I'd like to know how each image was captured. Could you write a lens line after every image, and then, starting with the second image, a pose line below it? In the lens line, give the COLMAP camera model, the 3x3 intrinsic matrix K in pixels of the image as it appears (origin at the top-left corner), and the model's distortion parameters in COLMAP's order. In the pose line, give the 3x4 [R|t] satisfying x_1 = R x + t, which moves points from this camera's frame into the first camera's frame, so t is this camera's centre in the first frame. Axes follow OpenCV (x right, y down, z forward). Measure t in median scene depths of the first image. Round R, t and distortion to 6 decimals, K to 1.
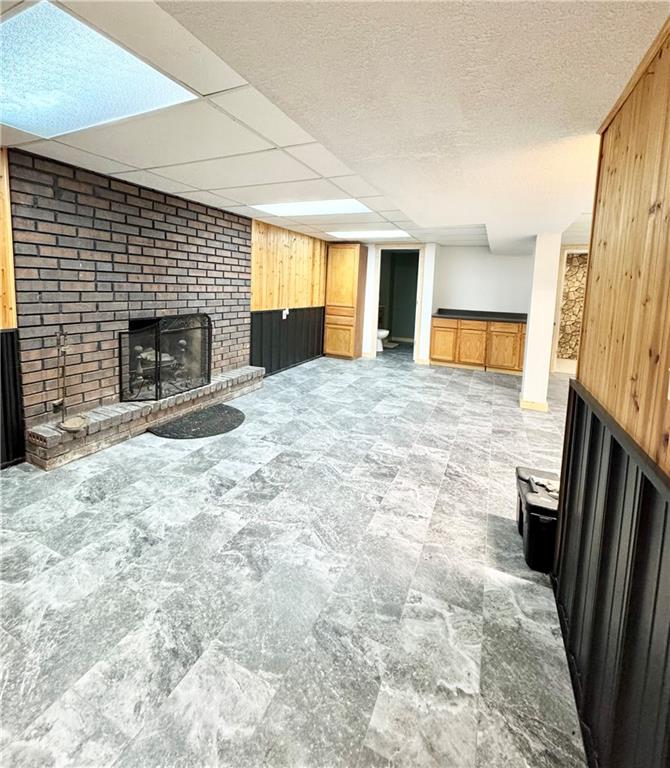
lens RADIAL K [[355.5, 0, 333.4], [0, 355.5, 320.4], [0, 0, 1]] dist [-0.000957, -0.000467]
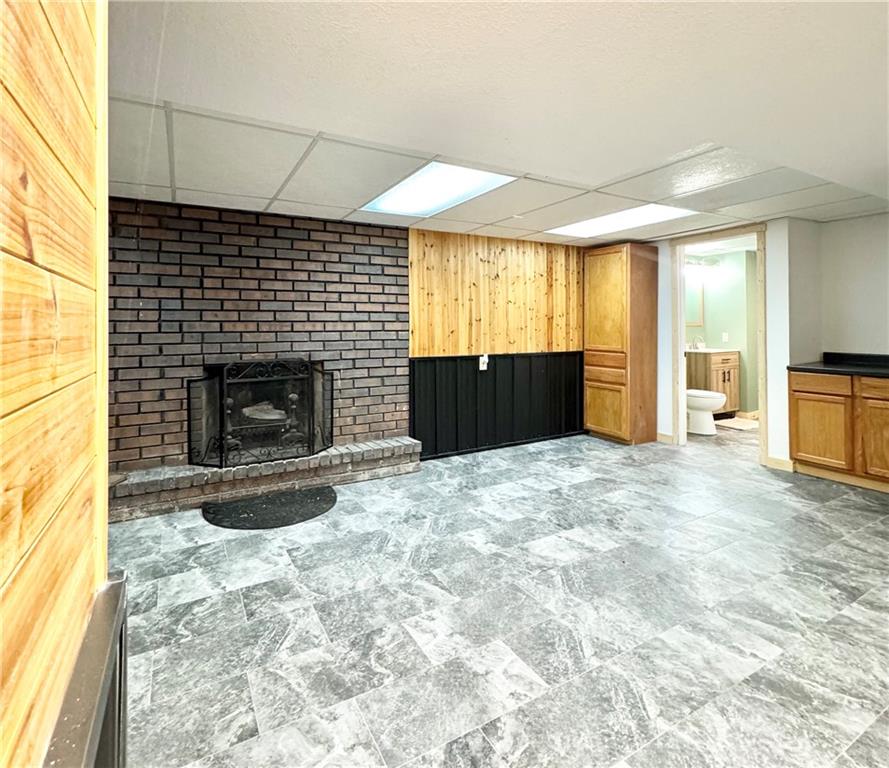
lens RADIAL K [[468.6, 0, 442.6], [0, 468.6, 325.5], [0, 0, 1]] dist [-0.003938, 0.001339]
pose [[0.812338, -0.045029, -0.581446, 0.556484], [-0.018233, 0.994566, -0.102497, 0.007838], [0.582901, 0.093864, 0.807103, 0.445220]]
